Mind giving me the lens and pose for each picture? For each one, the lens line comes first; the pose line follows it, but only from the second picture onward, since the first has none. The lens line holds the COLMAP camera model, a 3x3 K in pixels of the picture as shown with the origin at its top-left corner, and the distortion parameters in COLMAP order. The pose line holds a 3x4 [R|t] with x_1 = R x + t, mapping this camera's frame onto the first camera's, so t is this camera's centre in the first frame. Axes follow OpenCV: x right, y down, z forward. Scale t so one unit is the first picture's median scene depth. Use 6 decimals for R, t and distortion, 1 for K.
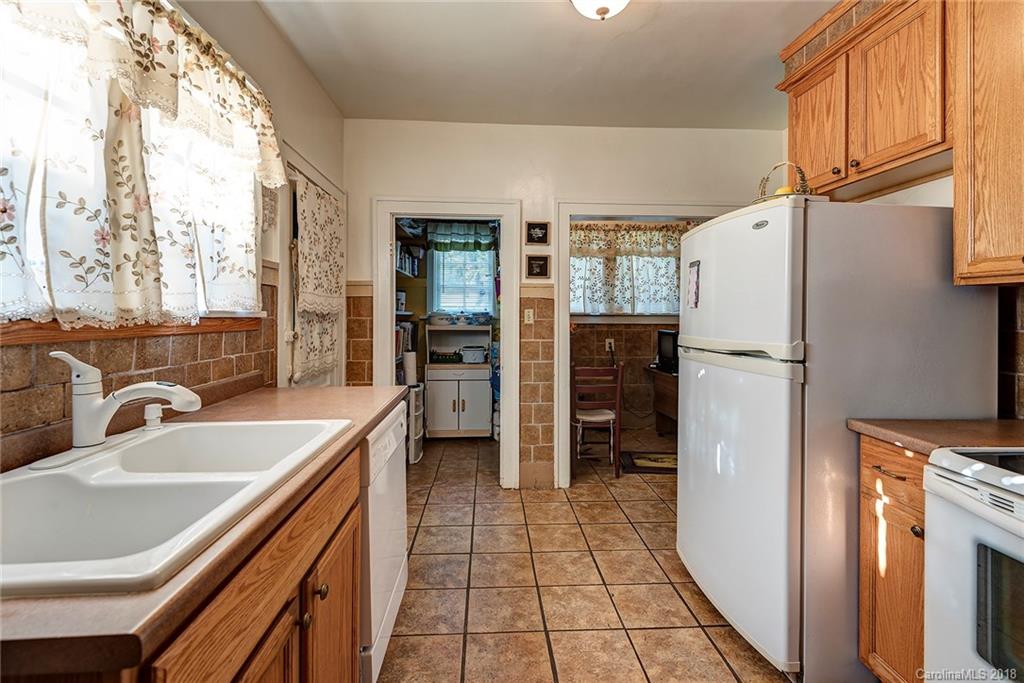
lens RADIAL K [[473.3, 0, 510.7], [0, 473.3, 308.4], [0, 0, 1]] dist [0.025924, -0.017446]
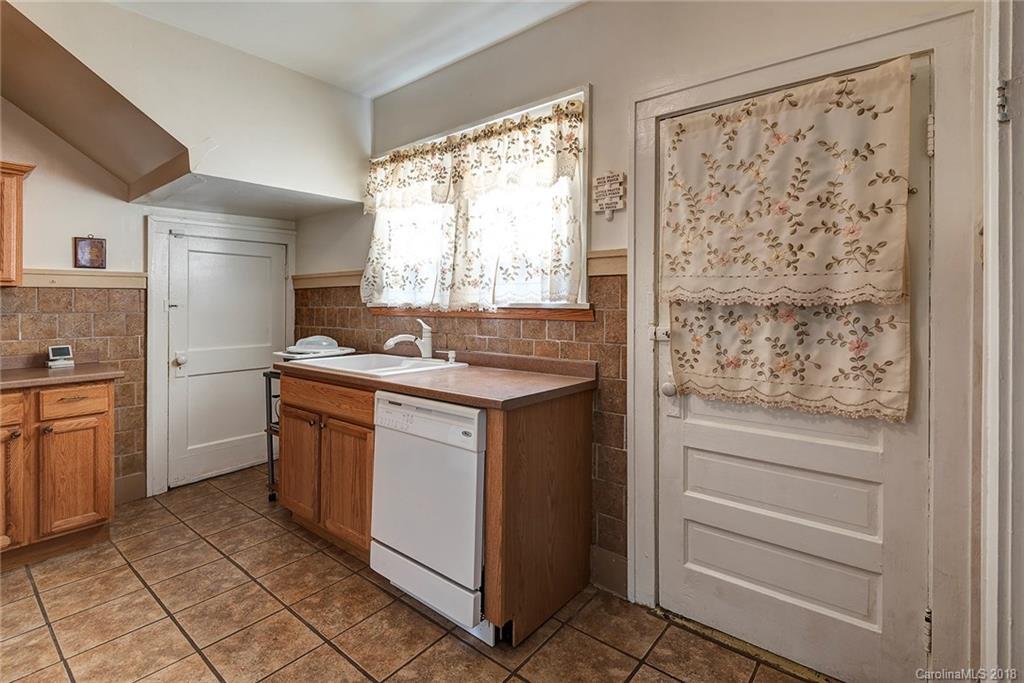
lens RADIAL K [[473.3, 0, 510.7], [0, 473.3, 308.4], [0, 0, 1]] dist [0.025924, -0.017446]
pose [[-0.677697, 0.000091, -0.735342, 0.138260], [0.006920, 0.999956, -0.006254, 0.009579], [0.735309, -0.009327, -0.677668, 0.648004]]
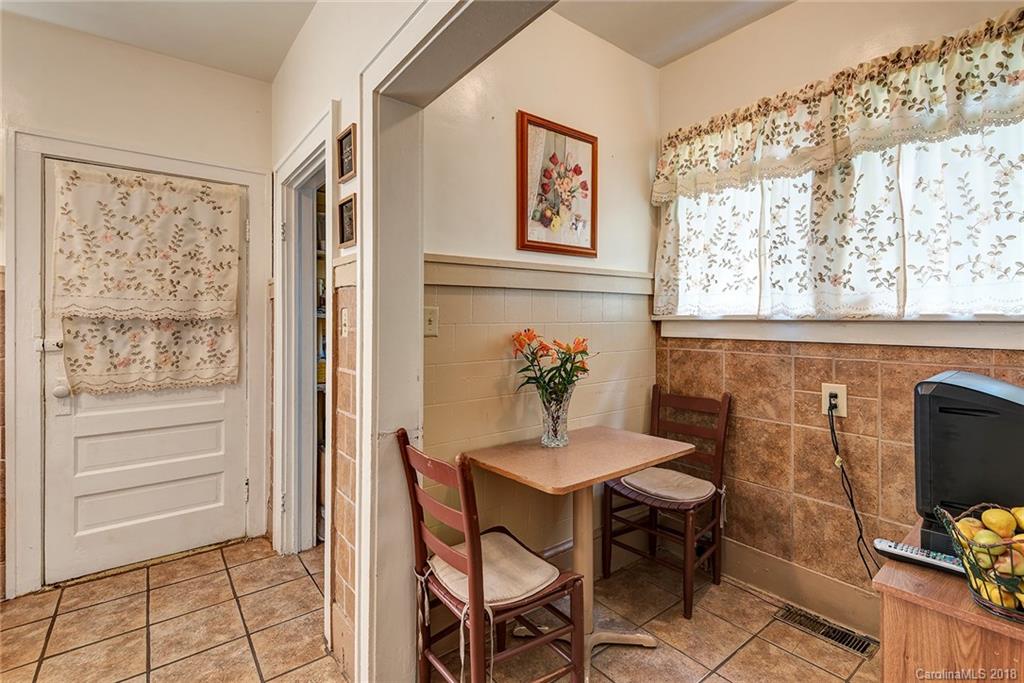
lens RADIAL K [[473.3, 0, 510.7], [0, 473.3, 308.4], [0, 0, 1]] dist [0.025924, -0.017446]
pose [[0.562156, -0.017408, -0.826848, 0.382296], [0.013995, 0.999836, -0.011535, 0.005648], [0.826913, -0.005088, 0.562307, 0.580665]]
